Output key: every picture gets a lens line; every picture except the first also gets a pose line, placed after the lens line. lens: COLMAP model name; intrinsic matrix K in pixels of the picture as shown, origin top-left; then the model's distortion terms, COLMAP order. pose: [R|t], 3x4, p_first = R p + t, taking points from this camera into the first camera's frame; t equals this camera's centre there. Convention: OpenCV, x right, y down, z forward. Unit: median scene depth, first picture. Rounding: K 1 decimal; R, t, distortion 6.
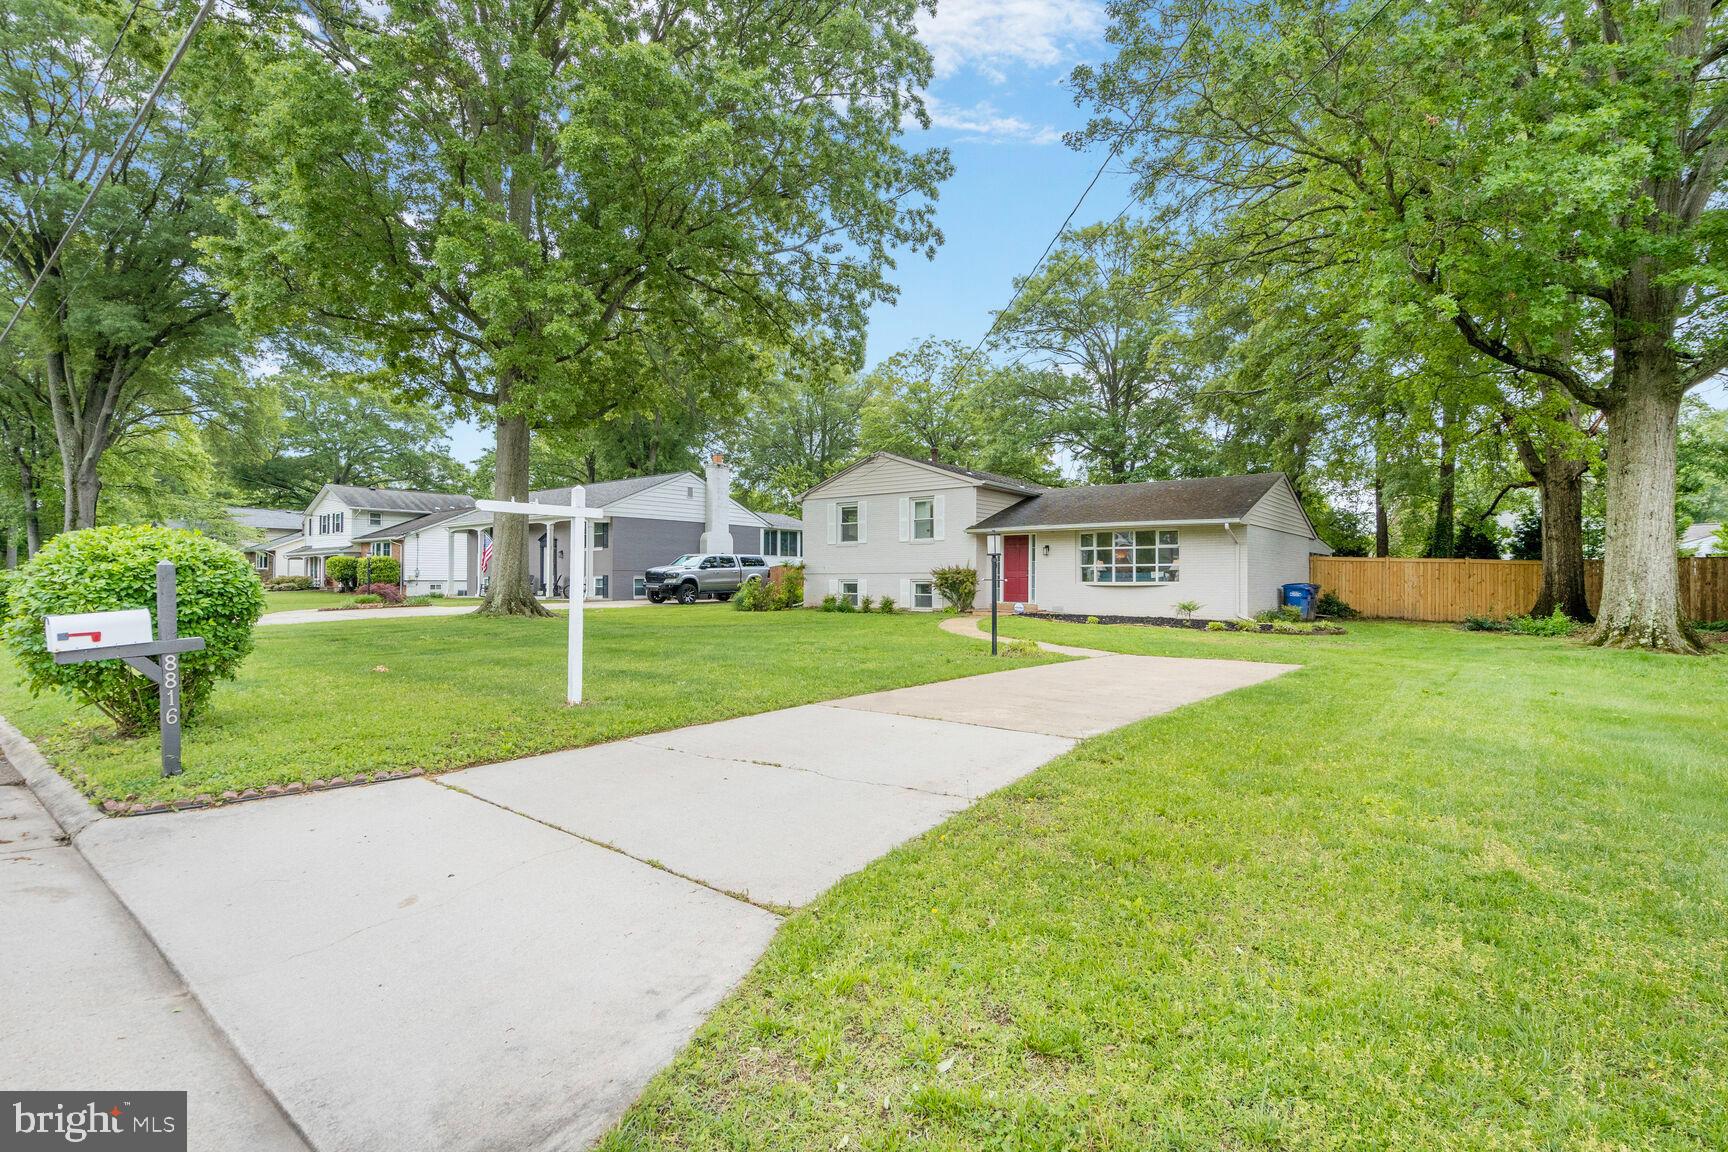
lens RADIAL K [[820.0, 0, 868.6], [0, 820.0, 578.7], [0, 0, 1]] dist [-0.001889, -0.000025]
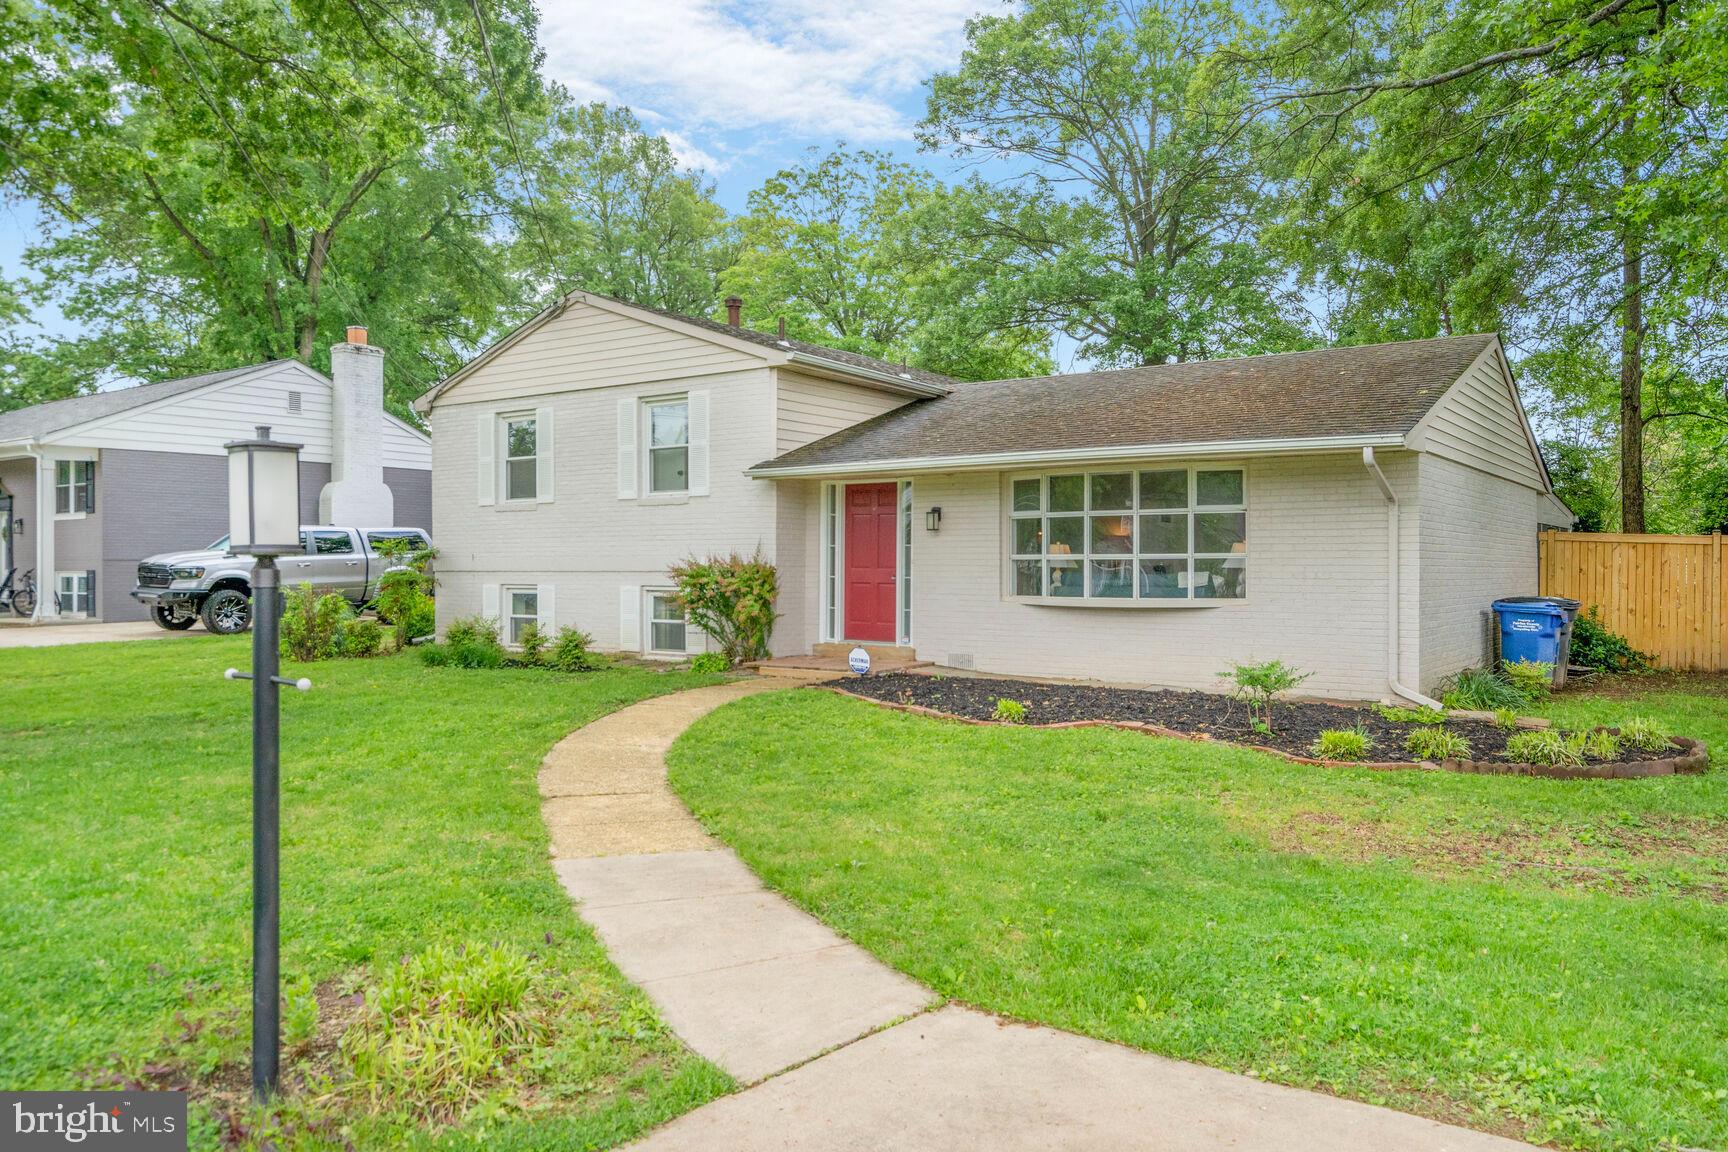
lens RADIAL K [[1264.2, 0, 860.9], [0, 1264.2, 574.0], [0, 0, 1]] dist [-0.004644, -0.000547]
pose [[0.998799, -0.001738, 0.048960, 0.125243], [0.001251, 0.999949, 0.009980, -0.011316], [-0.048975, -0.009907, 0.998751, 0.306182]]
